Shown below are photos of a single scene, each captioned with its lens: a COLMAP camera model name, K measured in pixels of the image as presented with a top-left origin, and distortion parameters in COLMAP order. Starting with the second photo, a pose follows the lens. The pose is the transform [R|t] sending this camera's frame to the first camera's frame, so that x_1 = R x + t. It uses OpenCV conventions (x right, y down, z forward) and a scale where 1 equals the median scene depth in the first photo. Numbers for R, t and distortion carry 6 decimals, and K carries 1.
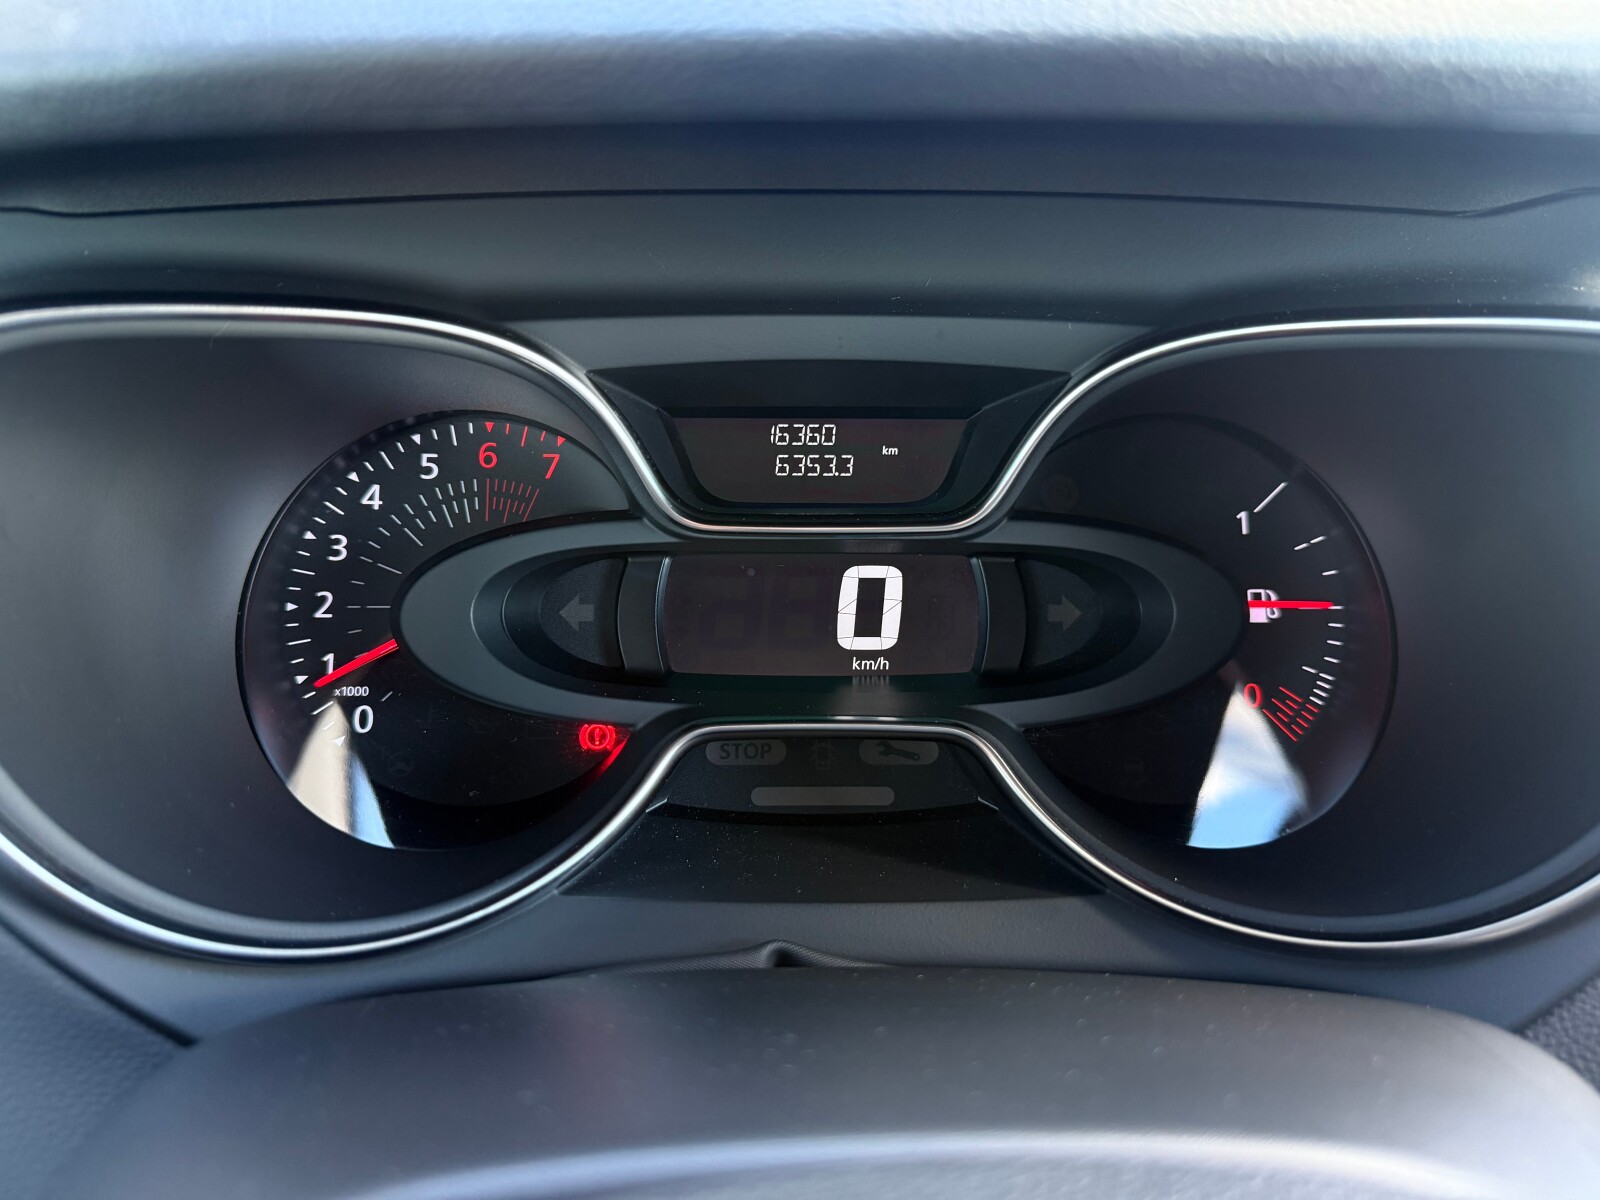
lens RADIAL K [[1139.5, 0, 800.0], [0, 1139.5, 600.0], [0, 0, 1]] dist [0.090821, -0.098055]
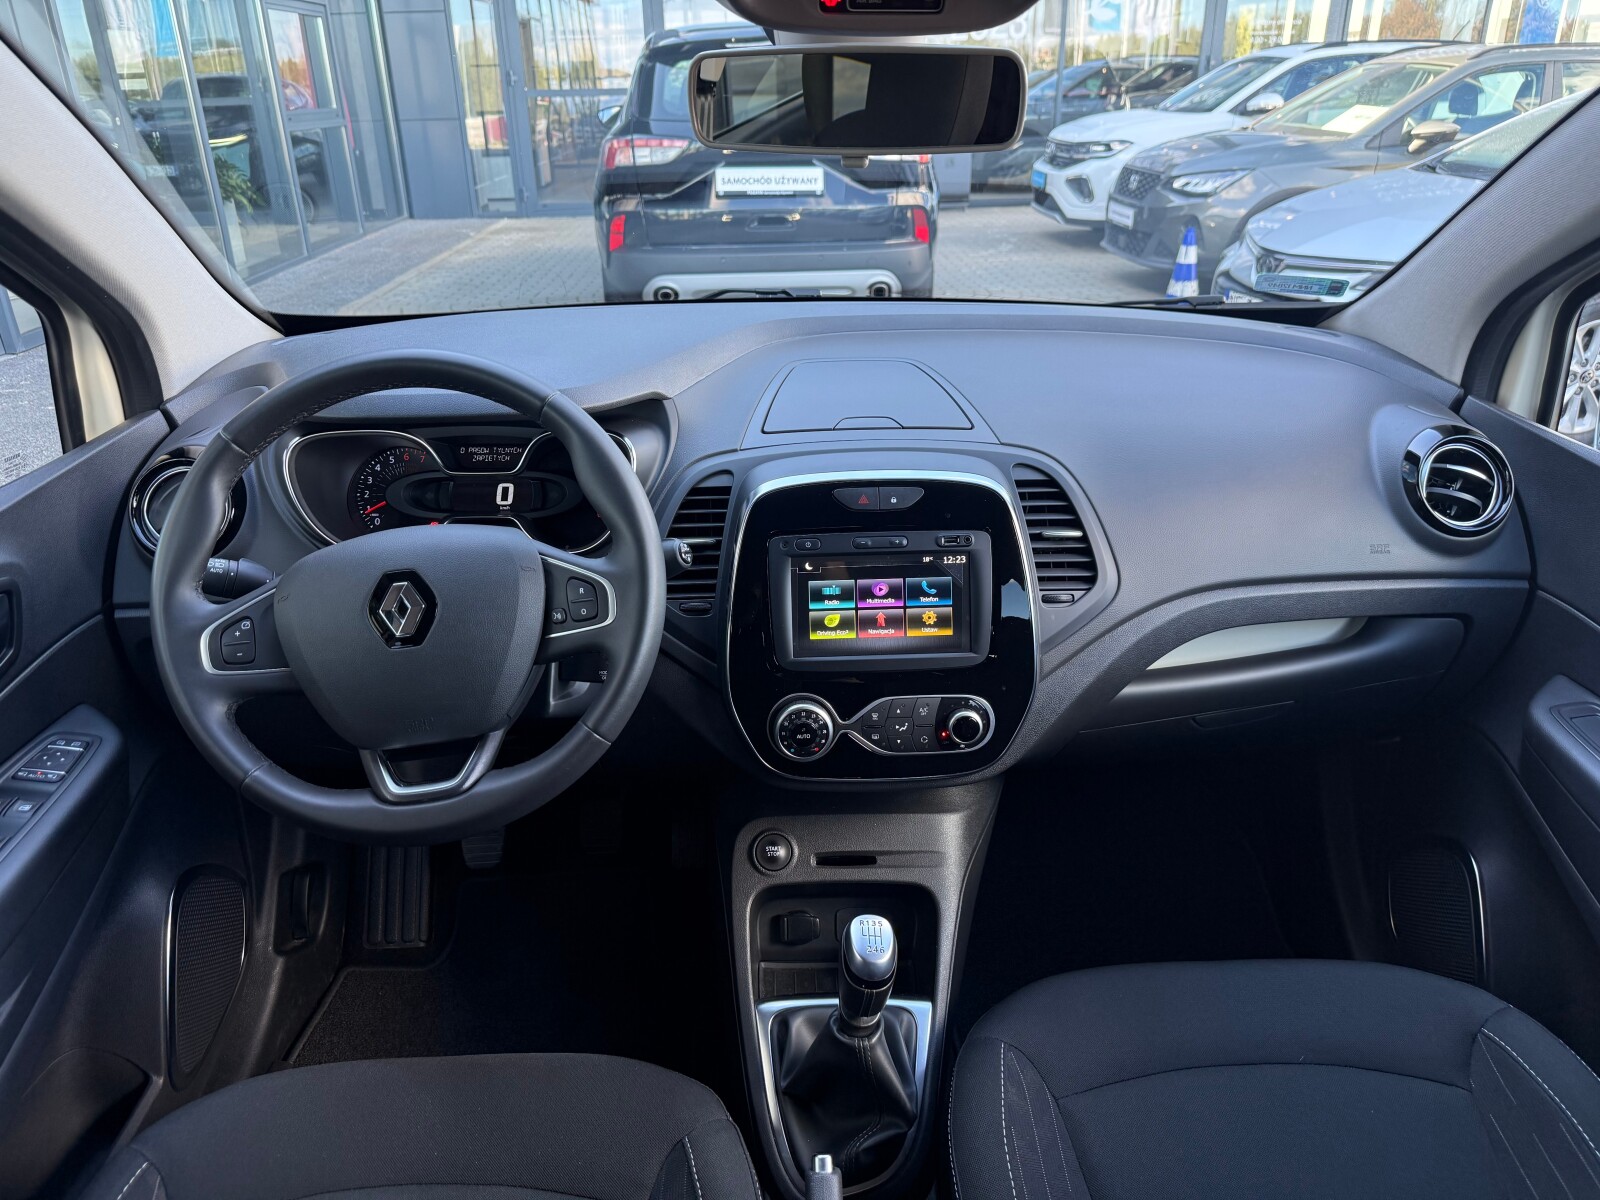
lens RADIAL K [[1145.0, 0, 802.8], [0, 1145.0, 585.1], [0, 0, 1]] dist [0.098829, -0.142082]
pose [[0.999490, -0.016956, 0.027075, 1.005963], [0.016601, 0.999774, 0.013297, 0.294362], [-0.027294, -0.012841, 0.999545, -3.118374]]
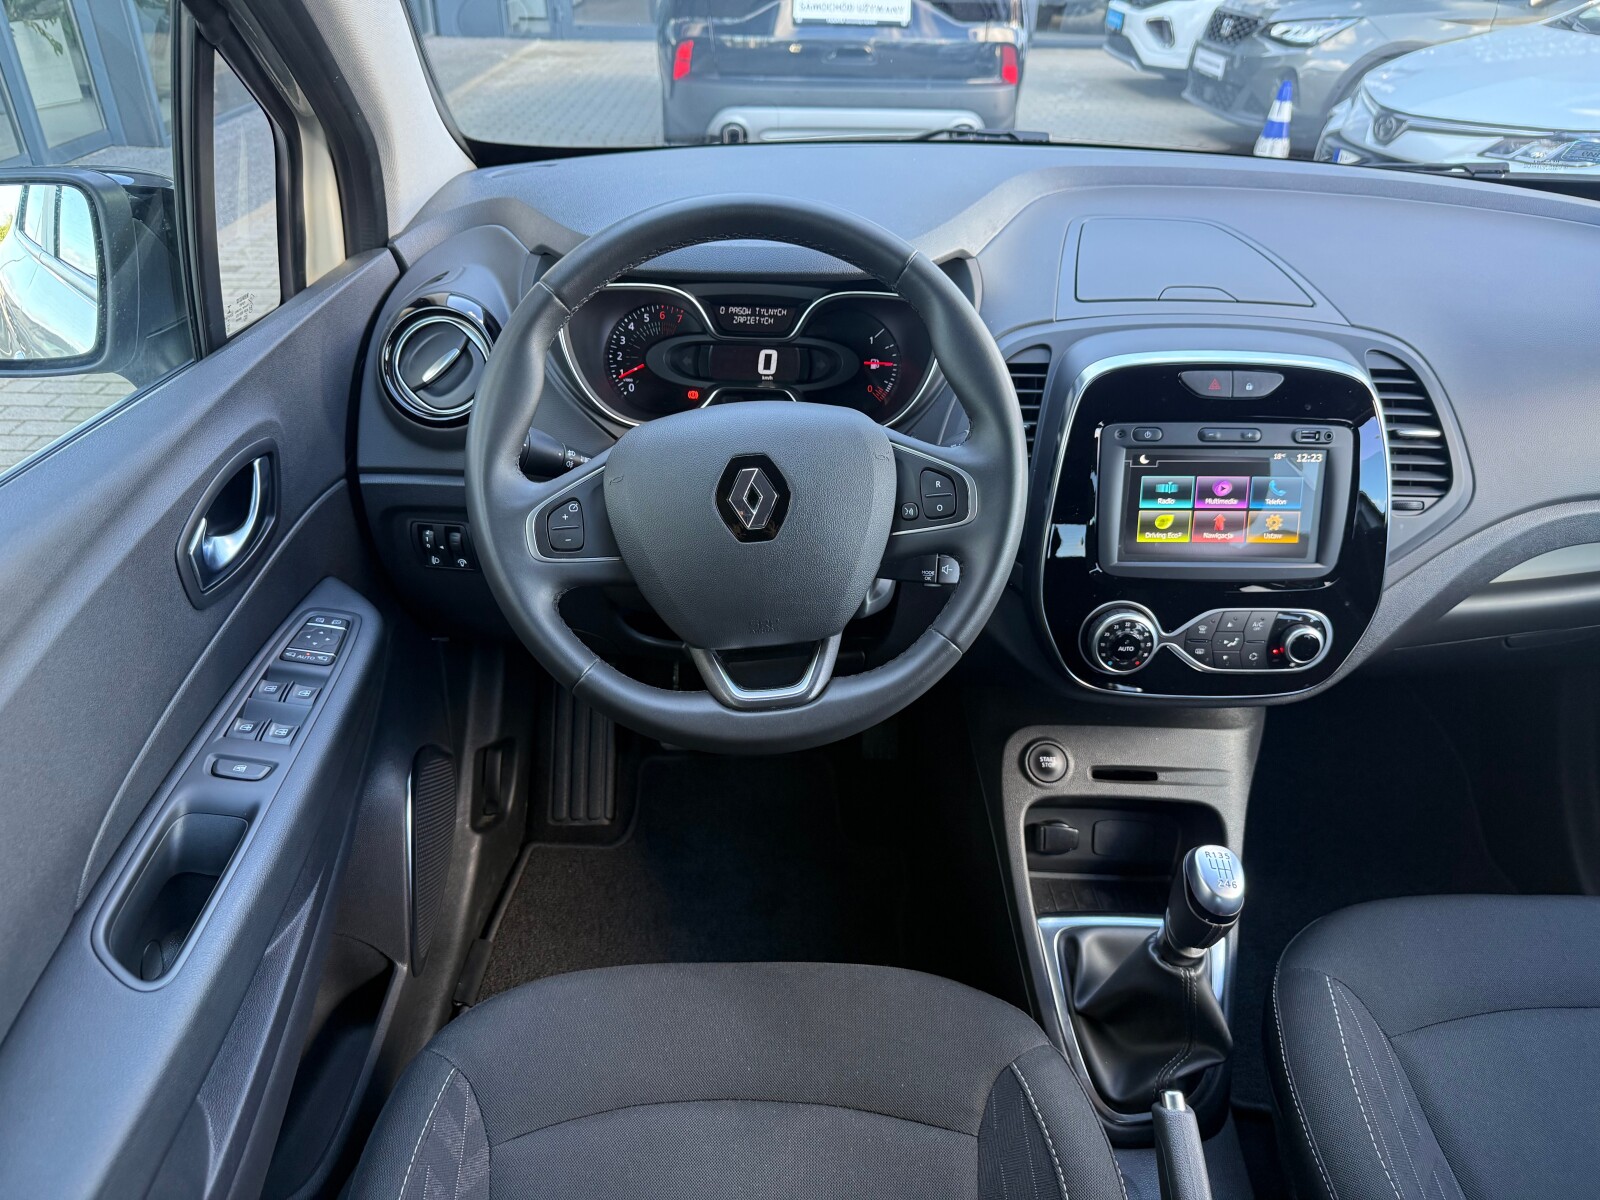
lens RADIAL K [[1146.8, 0, 800.0], [0, 1146.8, 600.0], [0, 0, 1]] dist [0.090109, -0.123714]
pose [[0.999459, 0.020747, 0.025511, 0.087725], [-0.024239, 0.989100, 0.145236, 0.224216], [-0.022219, -0.145776, 0.989068, -2.751118]]
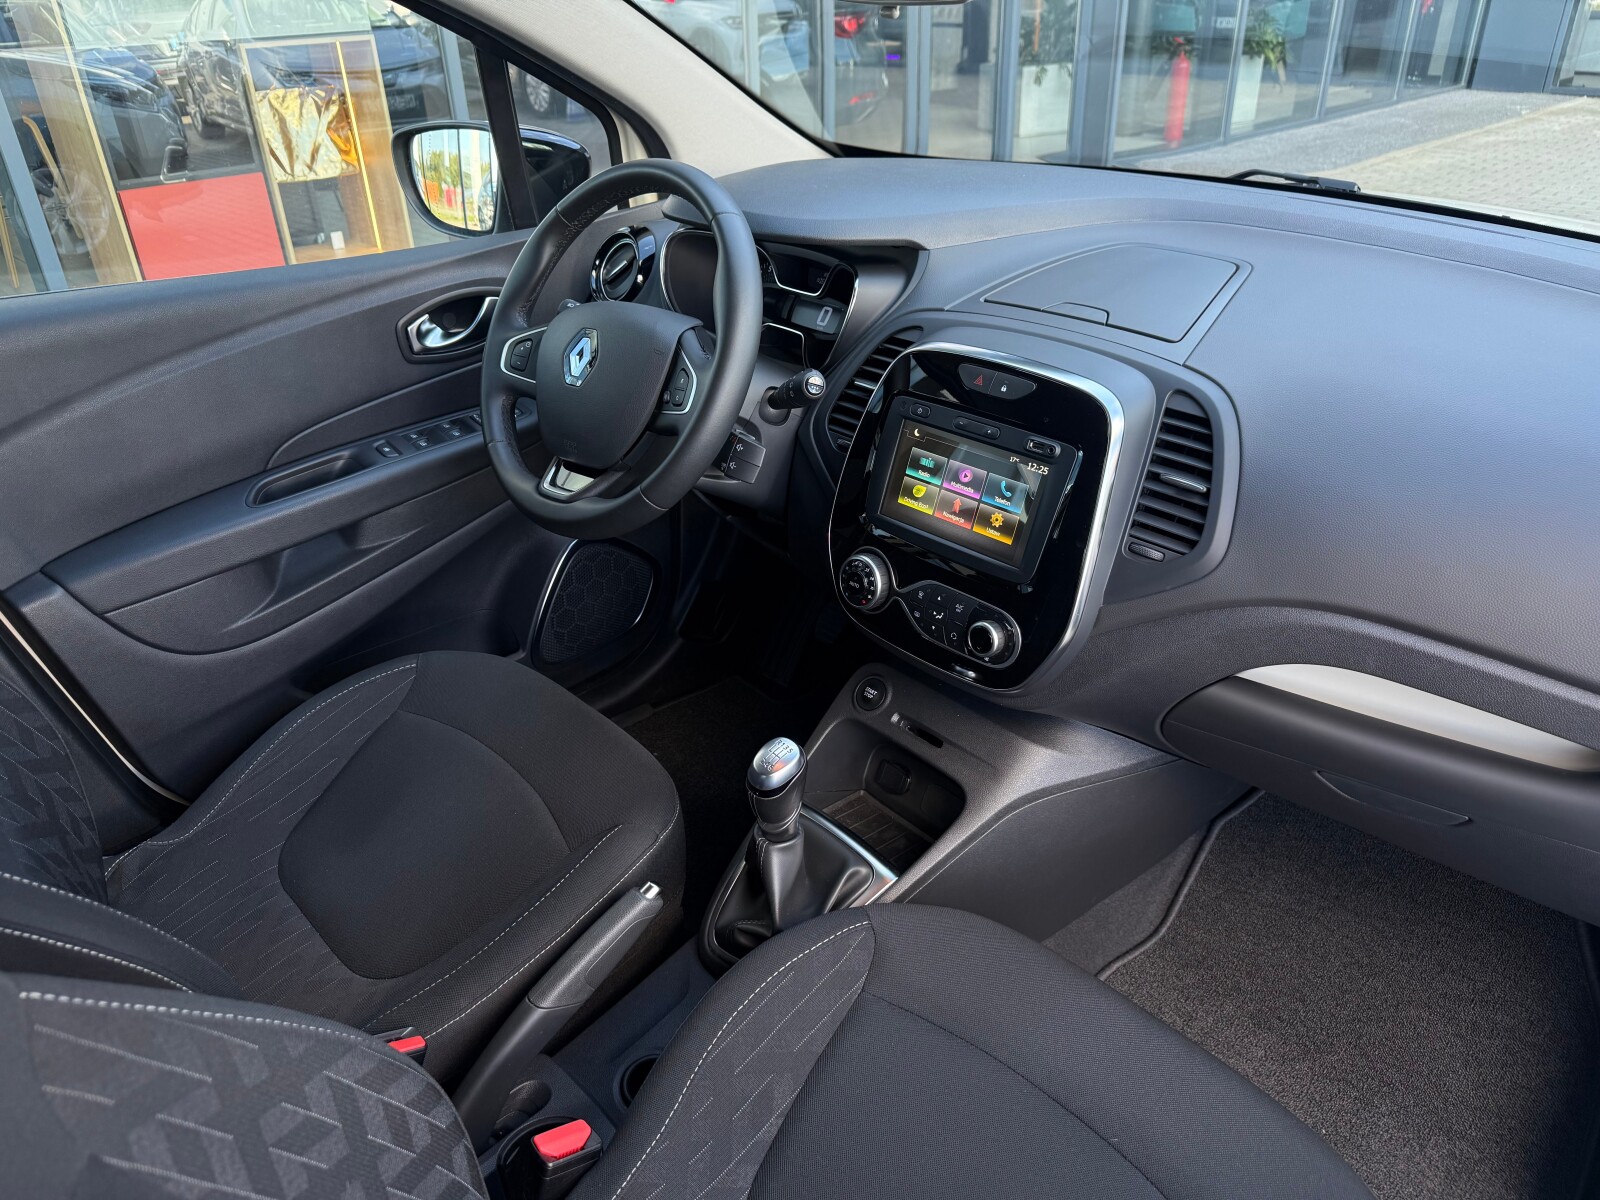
lens RADIAL K [[1139.5, 0, 800.0], [0, 1139.5, 600.0], [0, 0, 1]] dist [0.090821, -0.098055]
pose [[0.669830, 0.349223, -0.655264, 3.444208], [-0.265254, 0.936804, 0.228119, 0.051047], [0.693518, 0.021011, 0.720133, -2.384901]]
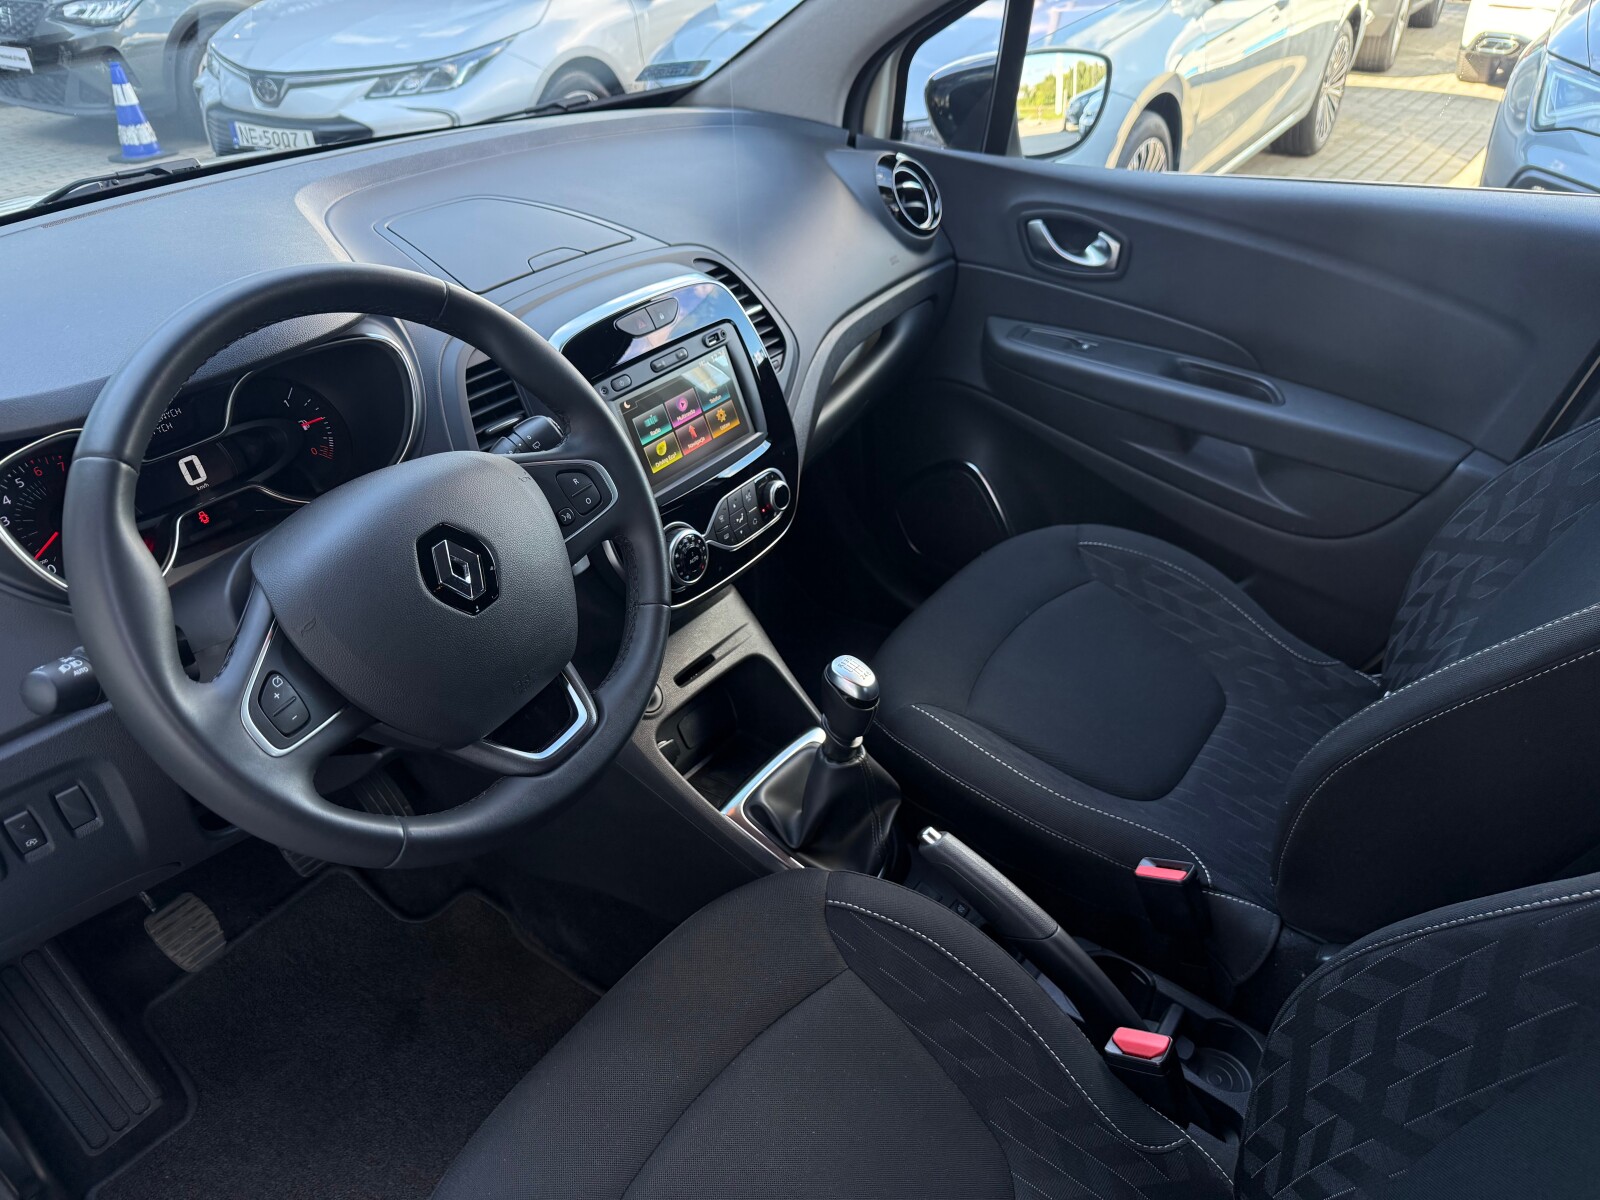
lens RADIAL K [[1139.6, 0, 800.0], [0, 1139.6, 600.0], [0, 0, 1]] dist [0.087674, -0.067414]
pose [[0.593817, -0.450078, 0.666941, -1.227054], [0.340037, 0.891629, 0.298951, -0.061284], [-0.729216, 0.049262, 0.682508, -2.336279]]
